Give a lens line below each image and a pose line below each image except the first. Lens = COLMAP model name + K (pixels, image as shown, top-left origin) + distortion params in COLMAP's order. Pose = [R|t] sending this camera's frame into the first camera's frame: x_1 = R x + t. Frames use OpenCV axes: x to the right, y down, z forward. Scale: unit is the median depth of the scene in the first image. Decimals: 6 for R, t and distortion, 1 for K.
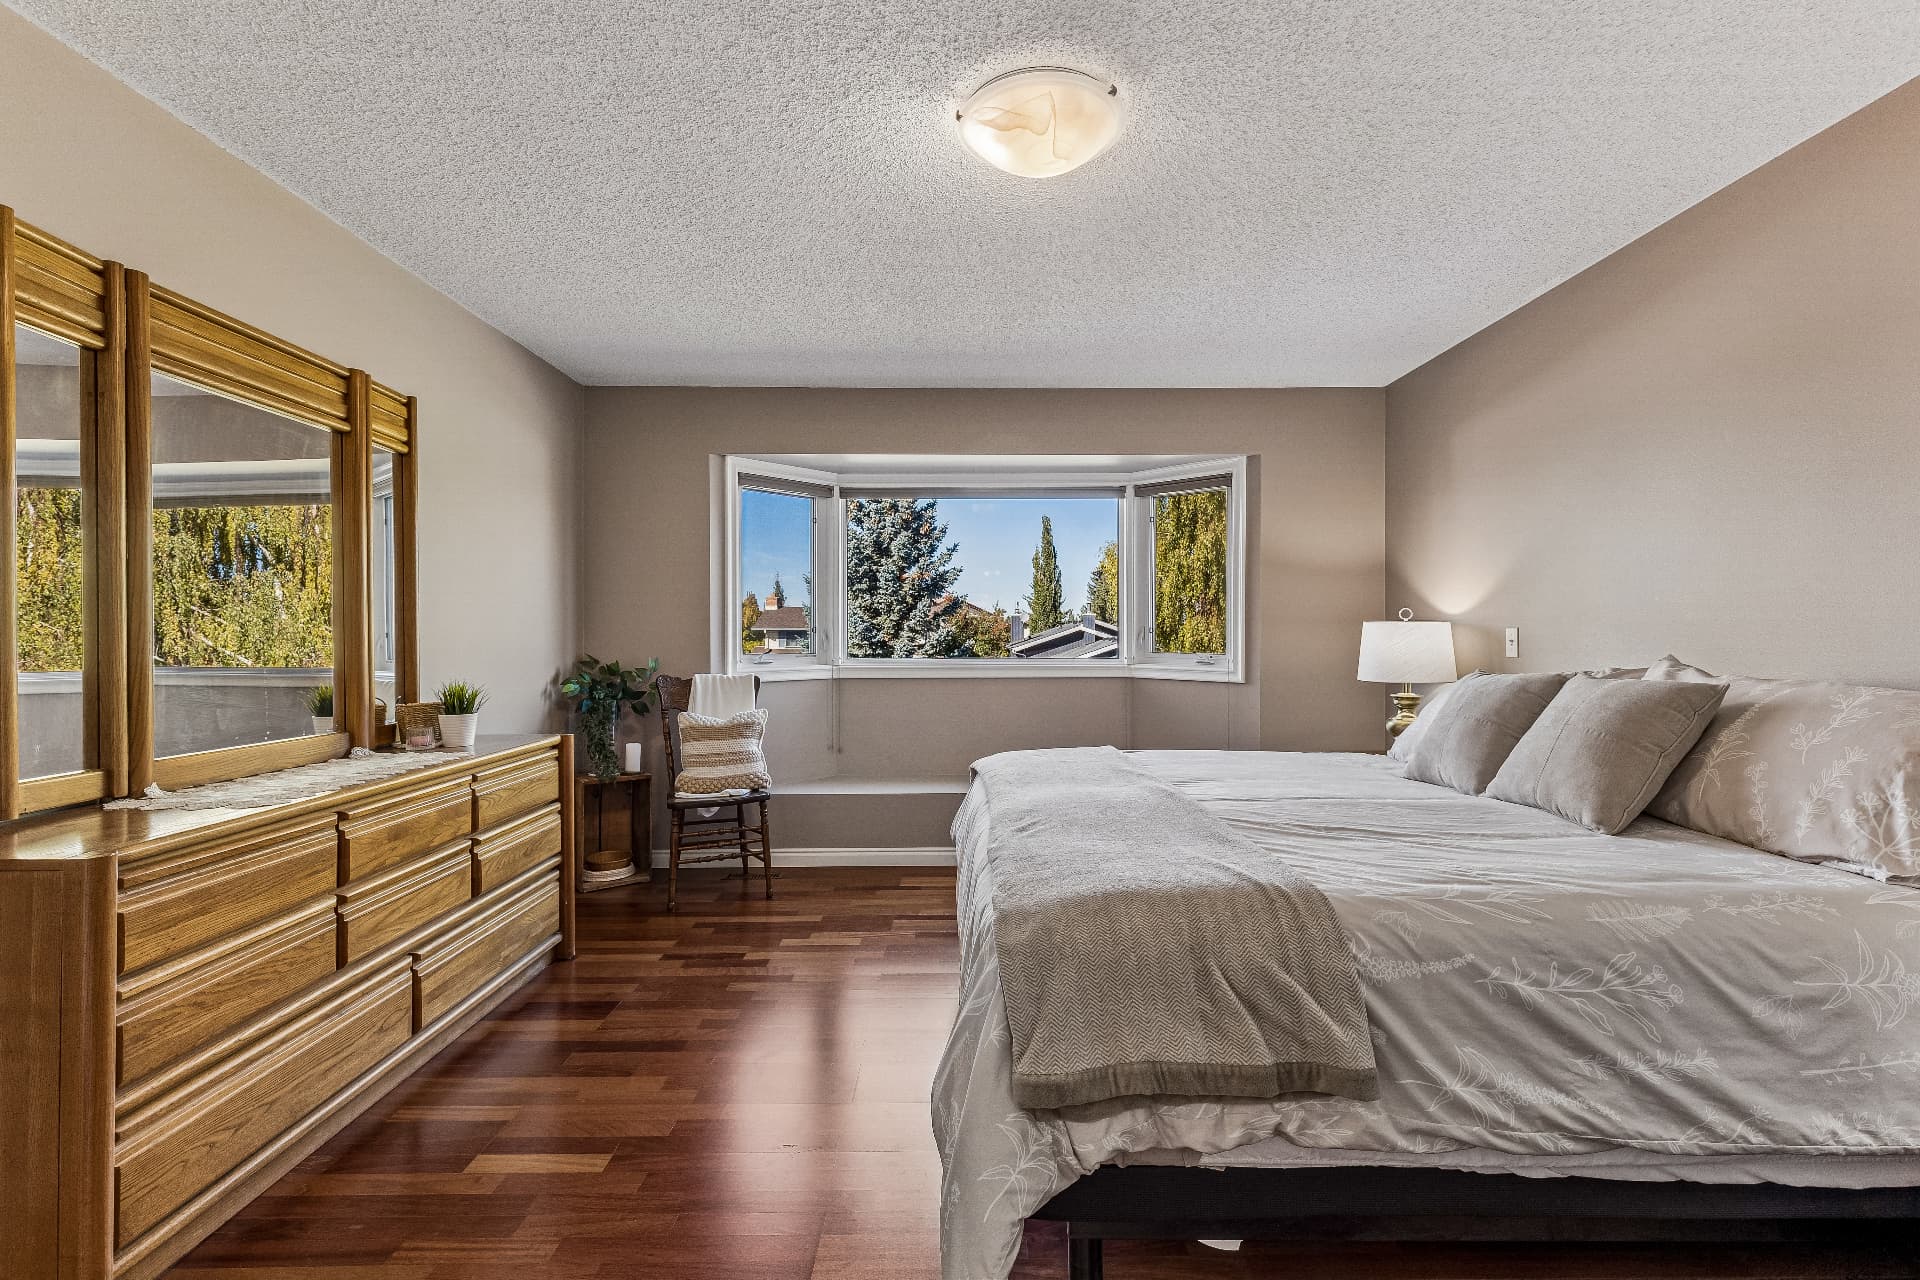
lens RADIAL K [[859.7, 0, 963.5], [0, 859.7, 631.2], [0, 0, 1]] dist [0.003160, -0.000128]
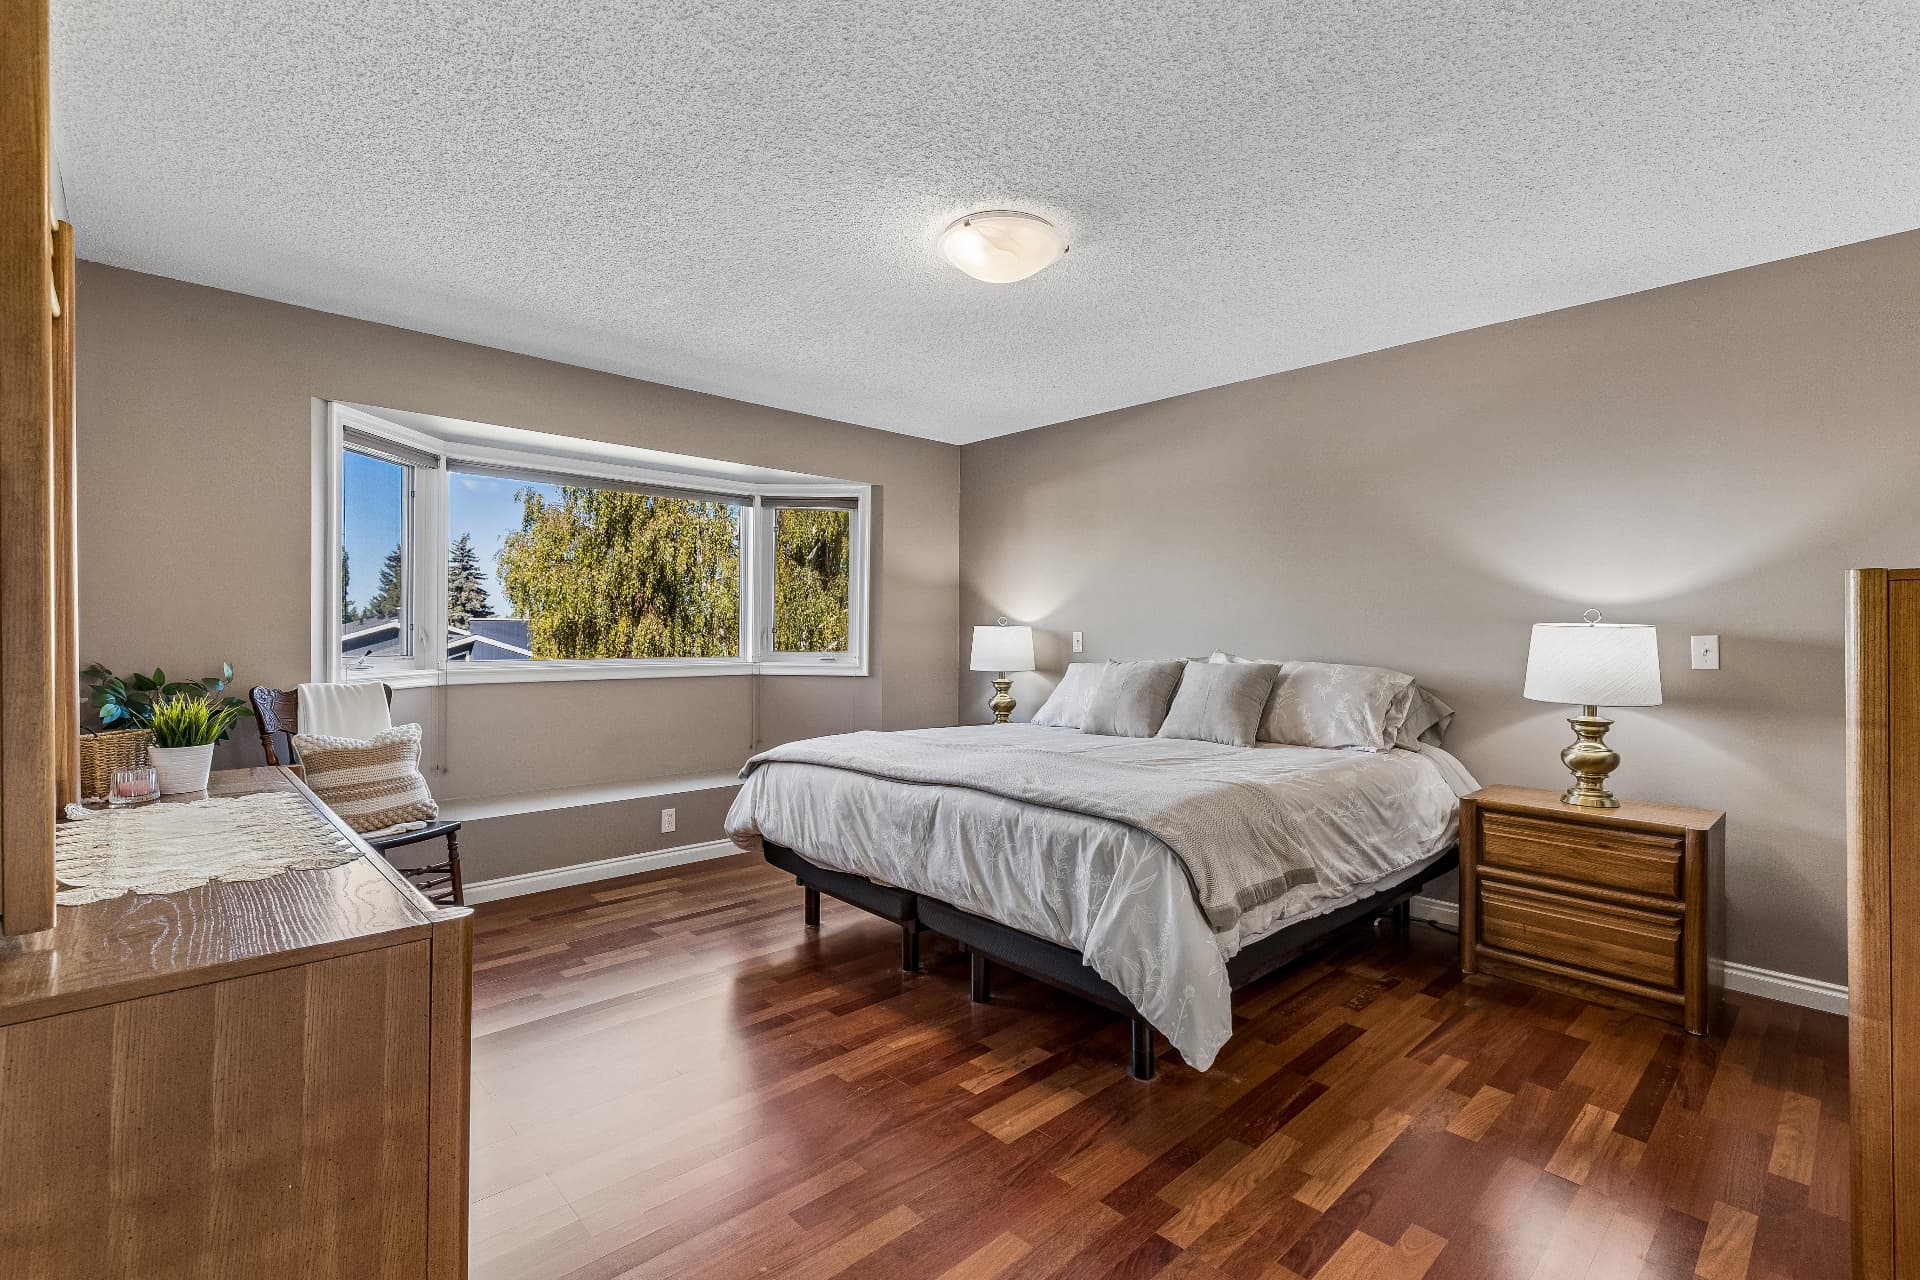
lens RADIAL K [[870.4, 0, 961.6], [0, 870.4, 632.1], [0, 0, 1]] dist [0.023877, -0.012114]
pose [[0.732154, 0.007224, 0.681101, -0.710446], [-0.008768, 0.999961, -0.001181, -0.000476], [-0.681082, -0.005107, 0.732189, 0.057462]]
